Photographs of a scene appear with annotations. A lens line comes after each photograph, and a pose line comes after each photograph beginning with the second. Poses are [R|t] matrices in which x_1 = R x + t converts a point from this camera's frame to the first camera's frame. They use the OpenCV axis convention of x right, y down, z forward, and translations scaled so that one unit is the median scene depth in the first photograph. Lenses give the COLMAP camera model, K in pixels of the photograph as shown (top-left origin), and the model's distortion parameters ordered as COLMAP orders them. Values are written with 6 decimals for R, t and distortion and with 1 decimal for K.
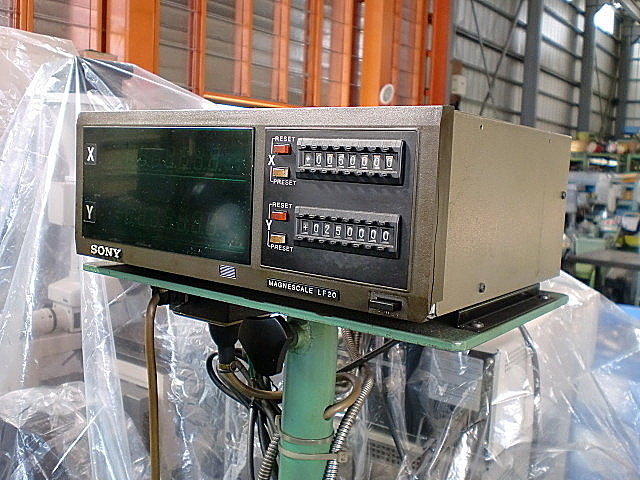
lens RADIAL K [[670.5, 0, 320.0], [0, 670.5, 240.0], [0, 0, 1]] dist [-0.024443, -0.028132]
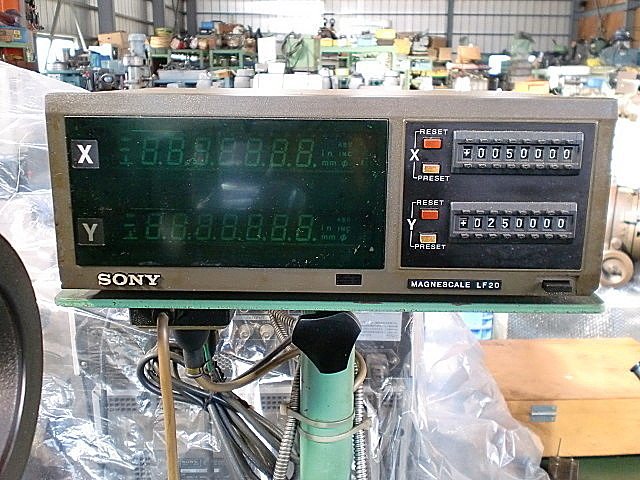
lens RADIAL K [[670.5, 0, 320.0], [0, 670.5, 240.0], [0, 0, 1]] dist [-0.024443, -0.028132]
pose [[0.803467, -0.182422, 0.566713, -0.569047], [0.092704, 0.978623, 0.183582, -0.147500], [-0.588087, -0.094966, 0.803203, 0.261022]]
